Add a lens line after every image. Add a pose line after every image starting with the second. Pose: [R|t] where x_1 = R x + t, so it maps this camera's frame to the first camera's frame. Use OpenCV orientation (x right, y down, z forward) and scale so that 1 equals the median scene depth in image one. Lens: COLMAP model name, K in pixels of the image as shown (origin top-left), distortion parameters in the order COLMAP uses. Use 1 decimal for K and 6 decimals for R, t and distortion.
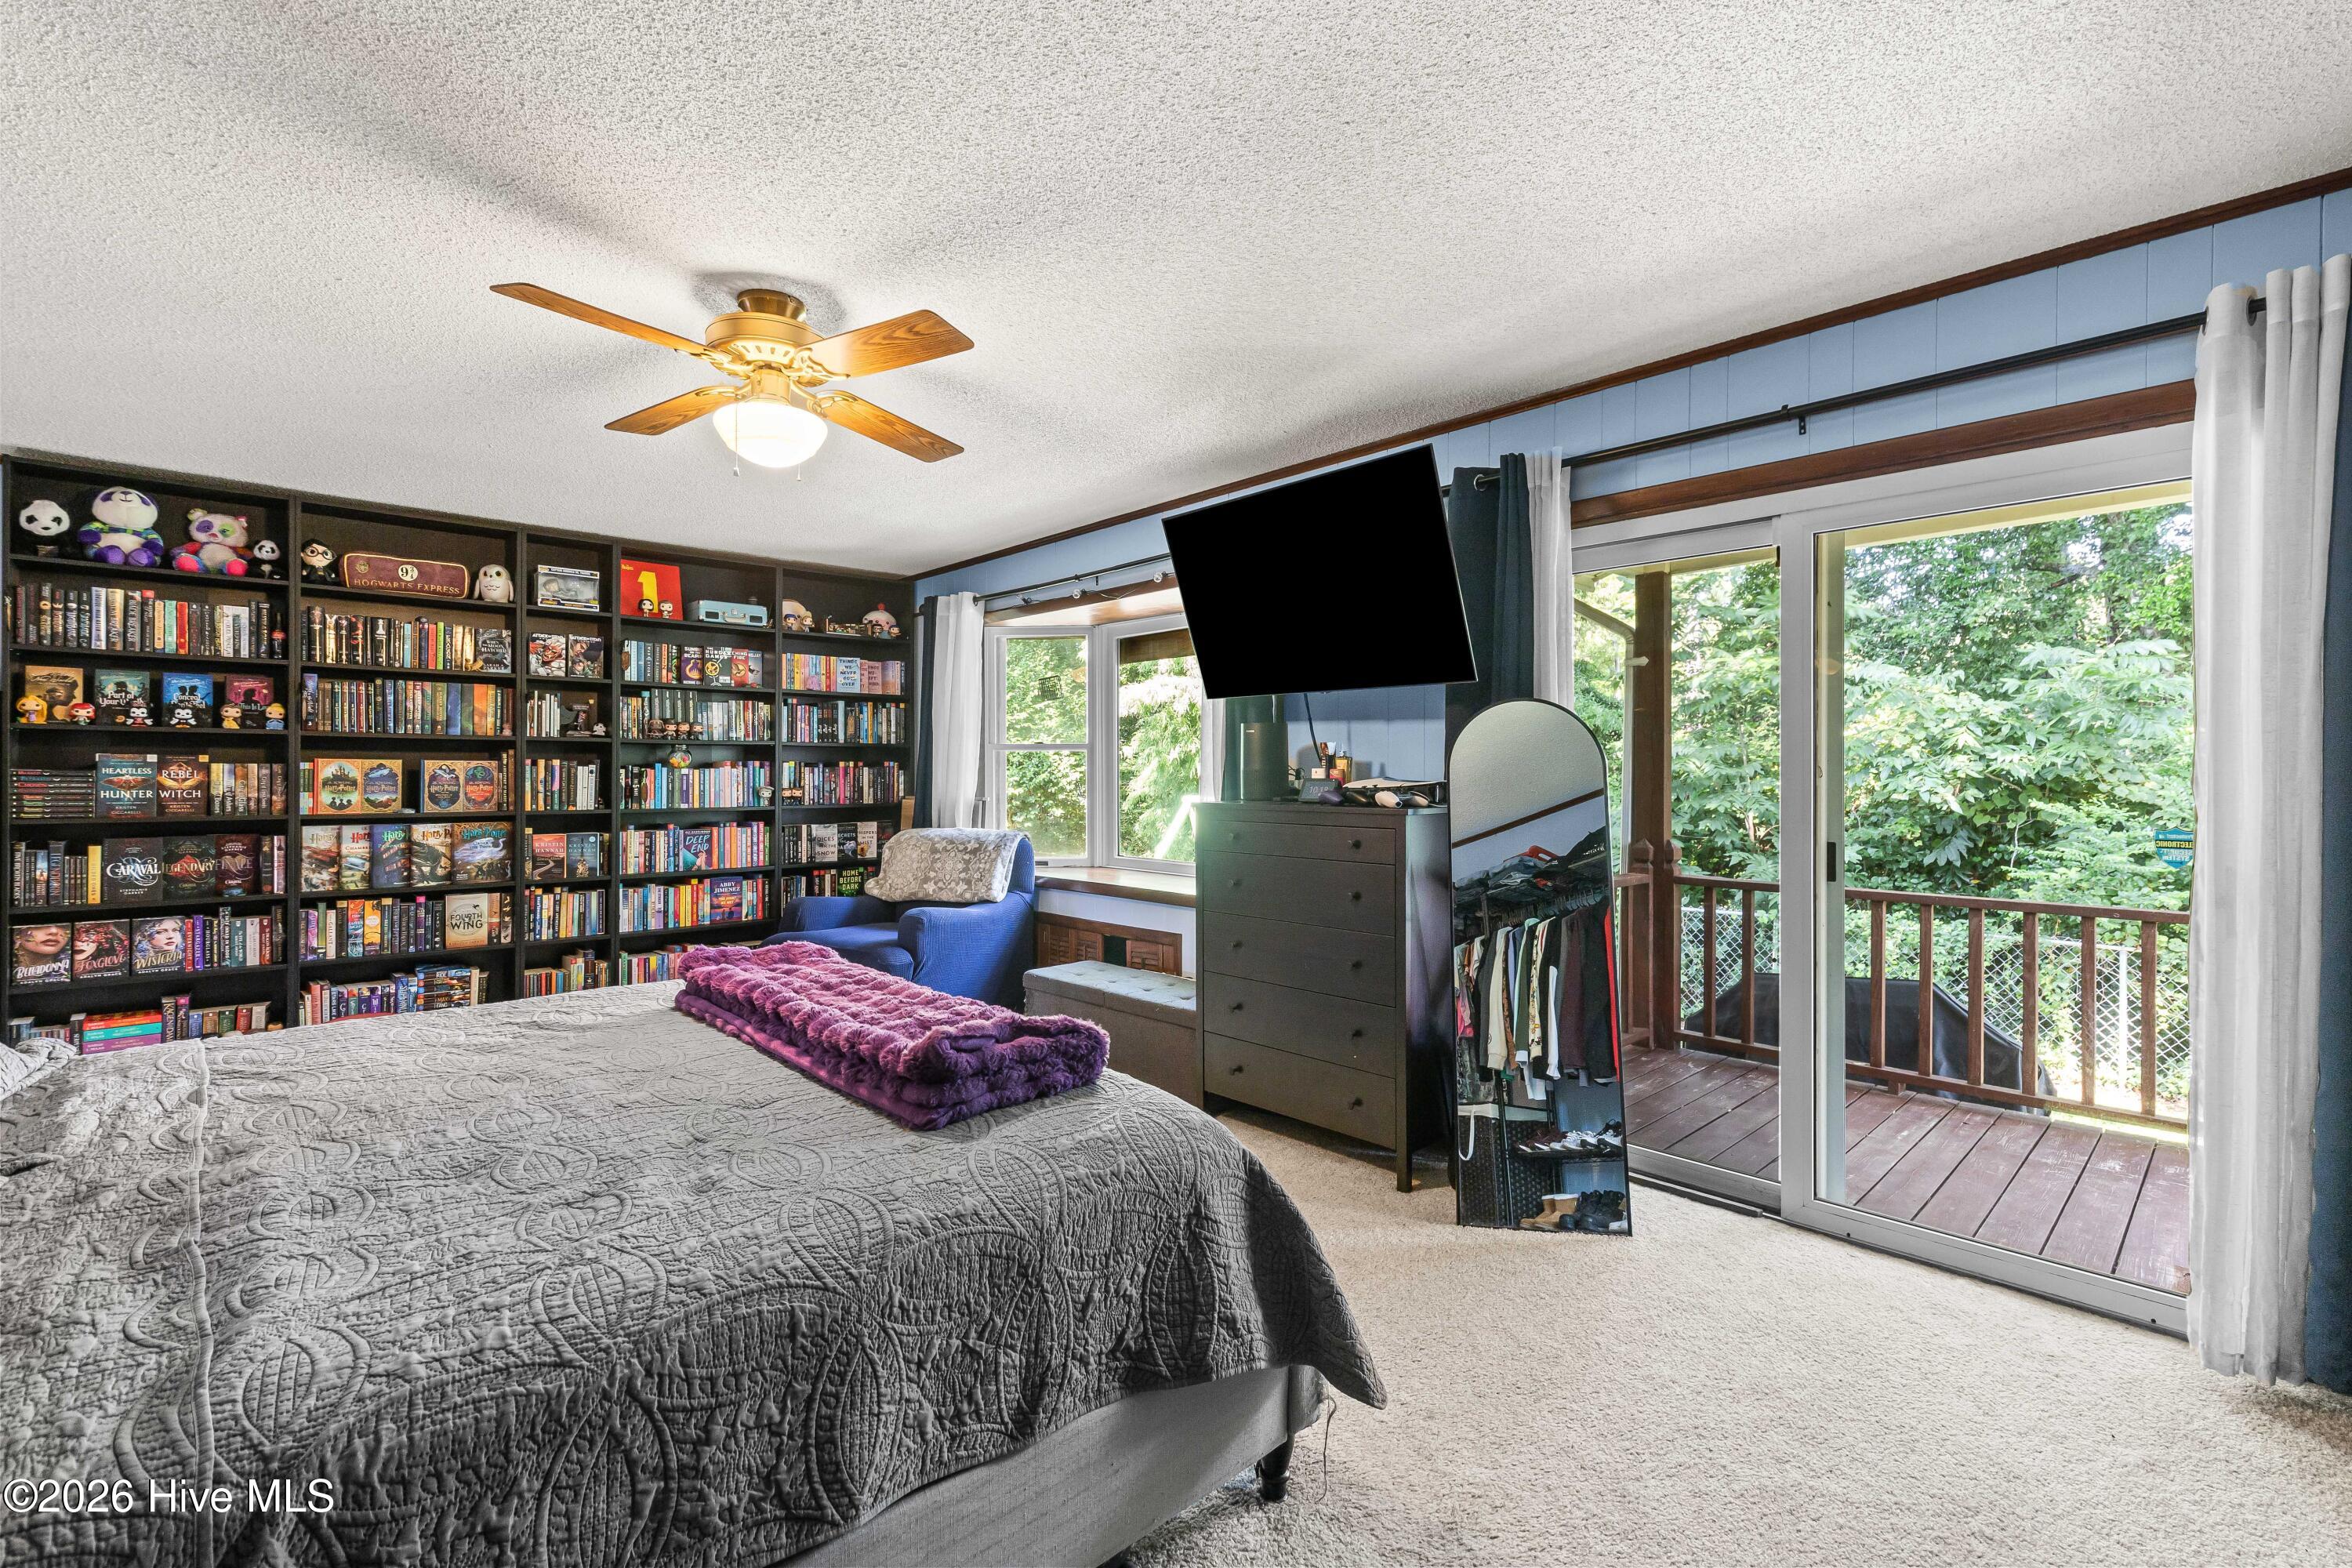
lens RADIAL K [[1060.8, 0, 1210.9], [0, 1060.8, 775.4], [0, 0, 1]] dist [0.004207, -0.000180]
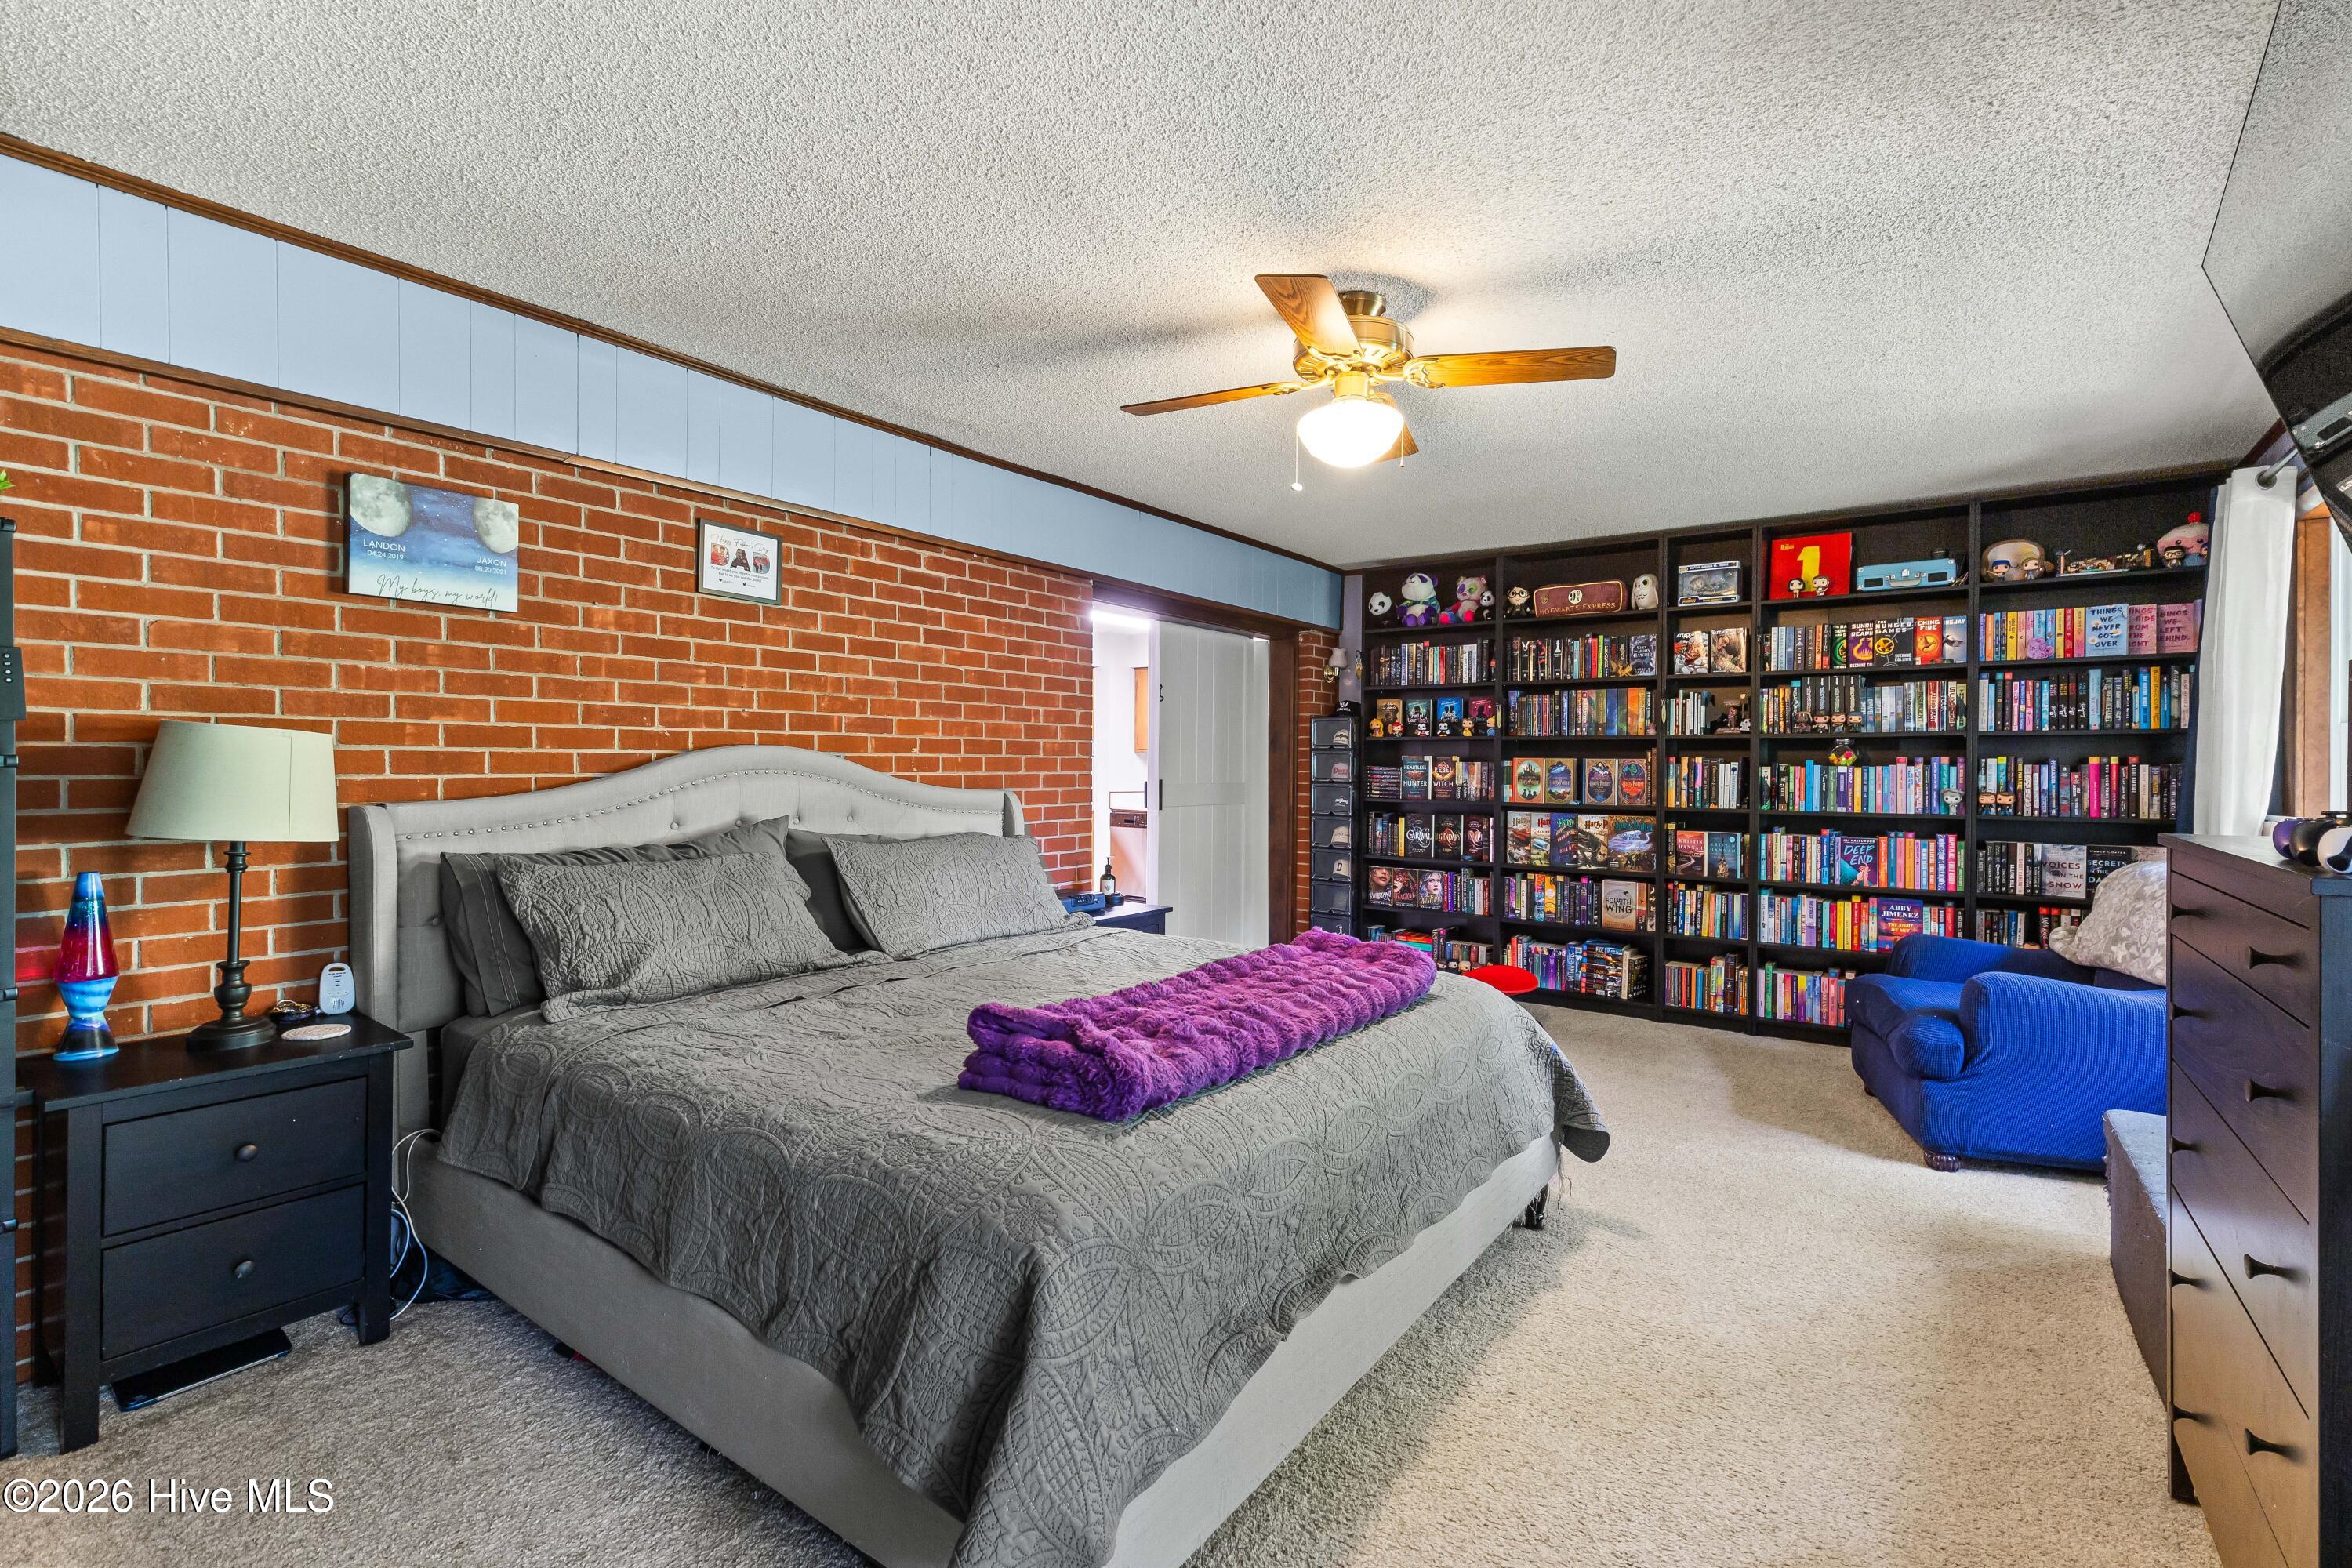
lens RADIAL K [[1060.8, 0, 1166.3], [0, 1060.8, 775.7], [0, 0, 1]] dist [0.004207, -0.000180]
pose [[0.160181, 0.009541, -0.987041, 0.300709], [-0.007676, 0.999935, 0.008420, -0.001961], [0.987058, 0.006228, 0.160244, 0.357201]]
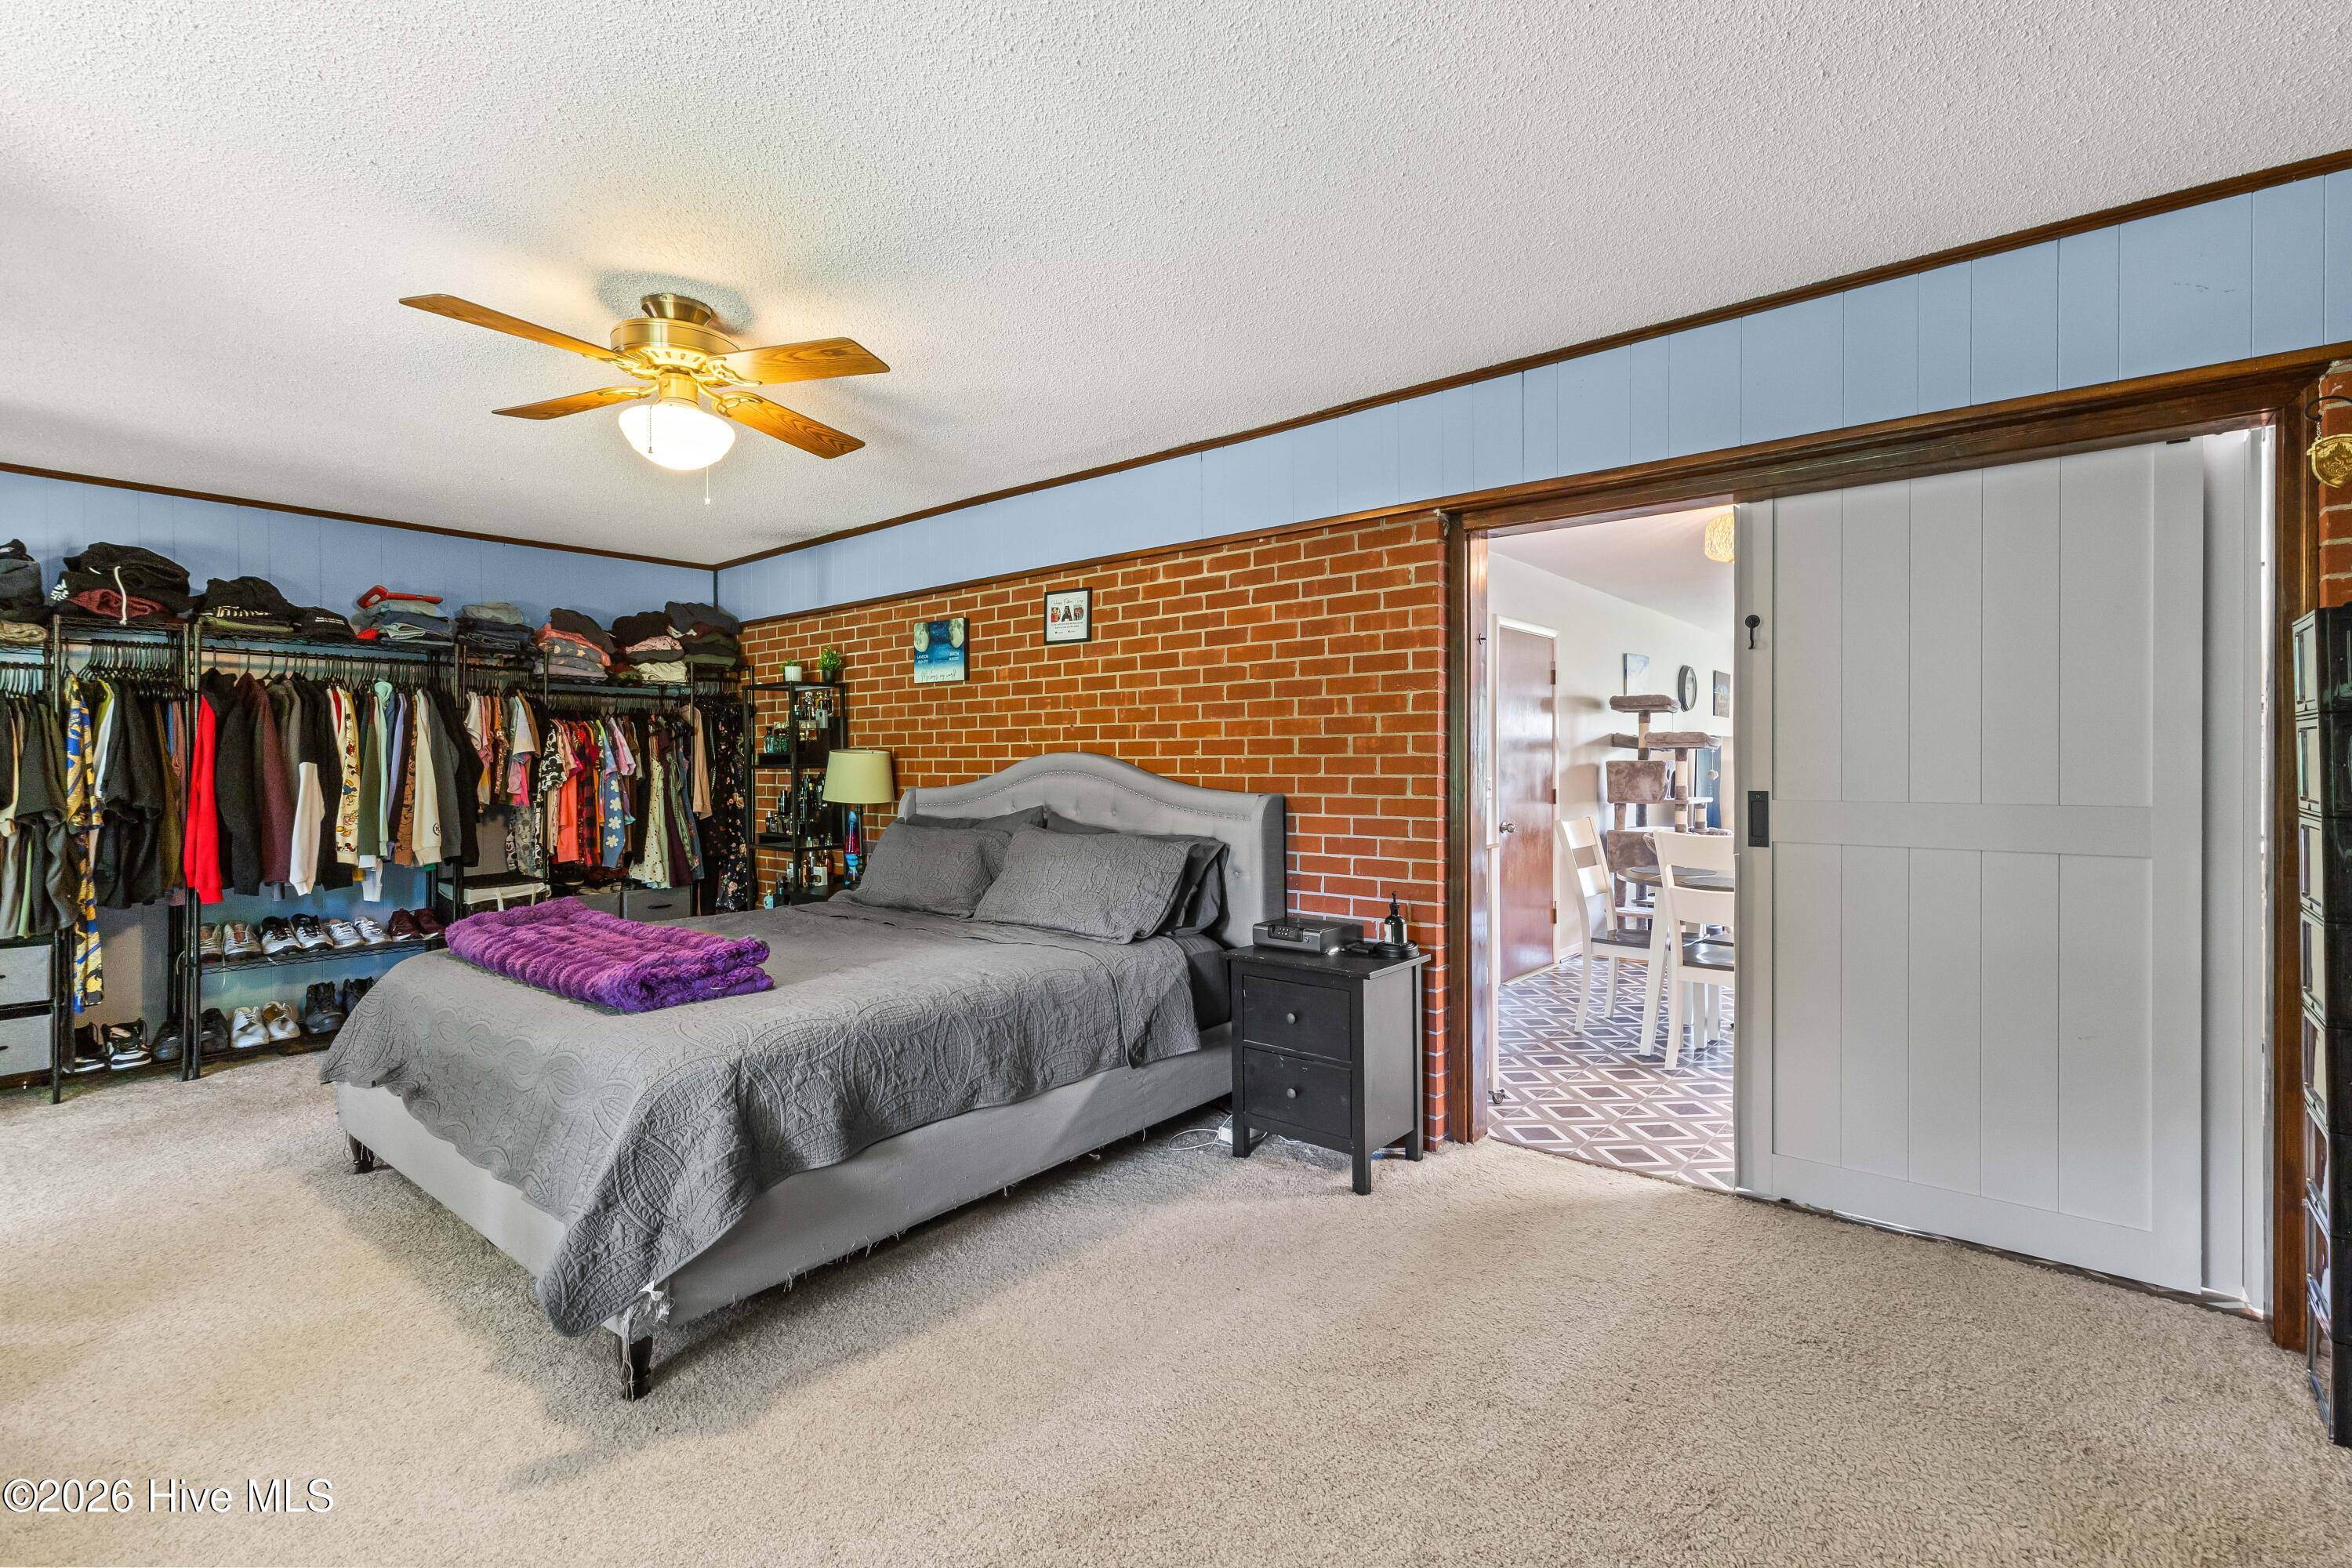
lens RADIAL K [[1060.8, 0, 1185.5], [0, 1060.8, 764.9], [0, 0, 1]] dist [0.004207, -0.000180]
pose [[-0.992991, 0.000265, -0.118187, -0.413233], [0.000132, 0.999999, 0.001134, -0.004157], [0.118187, 0.001111, -0.992991, 1.114311]]
